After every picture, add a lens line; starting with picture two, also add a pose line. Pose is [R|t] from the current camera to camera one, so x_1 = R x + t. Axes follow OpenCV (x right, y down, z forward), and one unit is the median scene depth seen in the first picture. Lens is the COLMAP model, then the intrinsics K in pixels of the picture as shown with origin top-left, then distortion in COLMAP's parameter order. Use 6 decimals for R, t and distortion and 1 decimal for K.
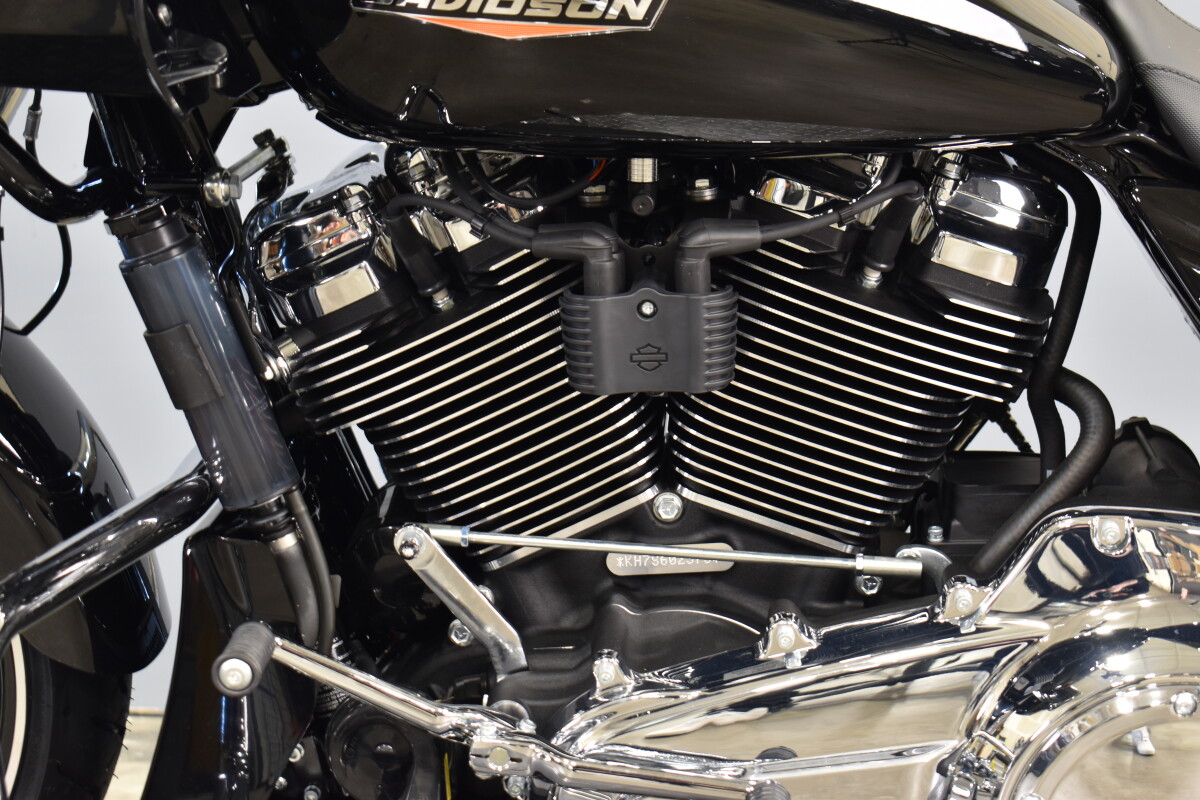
lens RADIAL K [[2597.7, 0, 592.1], [0, 2597.7, 397.1], [0, 0, 1]] dist [0.010118, 0.000000]
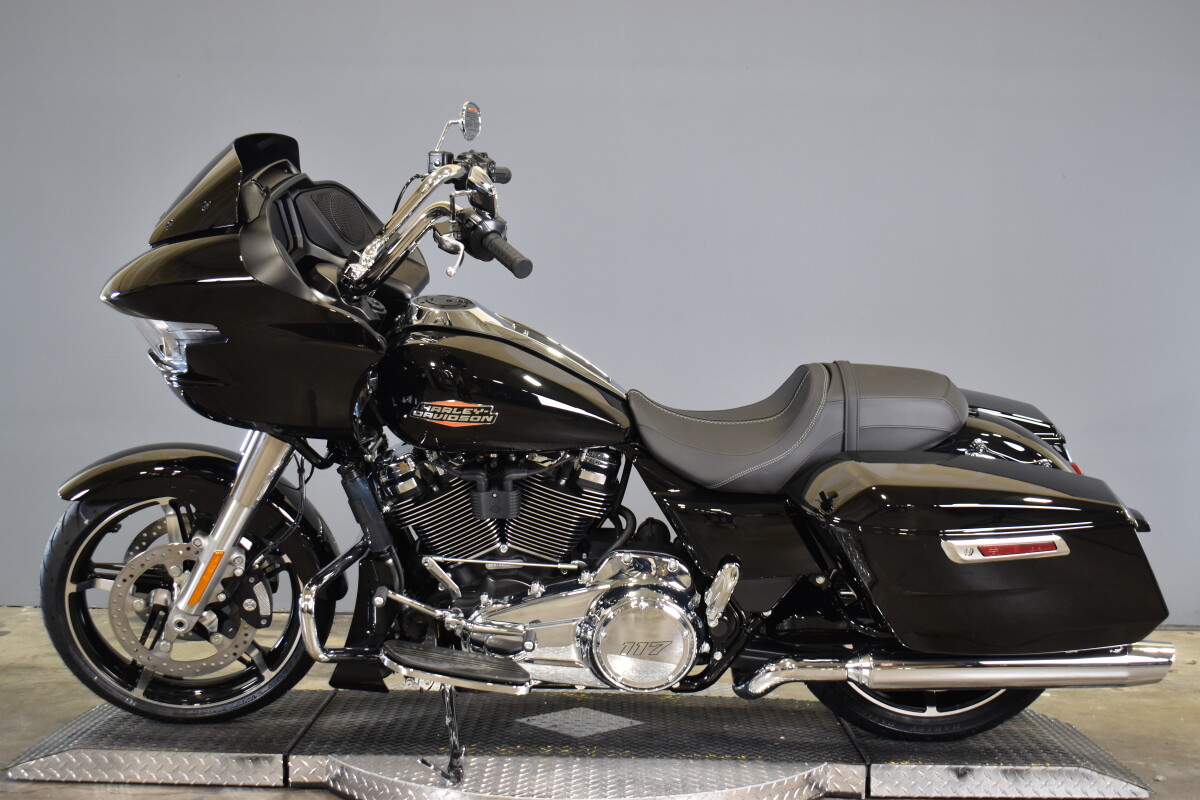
lens RADIAL K [[1601.8, 0, 605.7], [0, 1601.8, 405.8], [0, 0, 1]] dist [-0.050729, 0.000000]
pose [[0.998434, -0.006052, 0.055613, 0.048113], [0.006281, 0.999973, -0.003929, -0.136662], [-0.055588, 0.004272, 0.998445, -1.094358]]
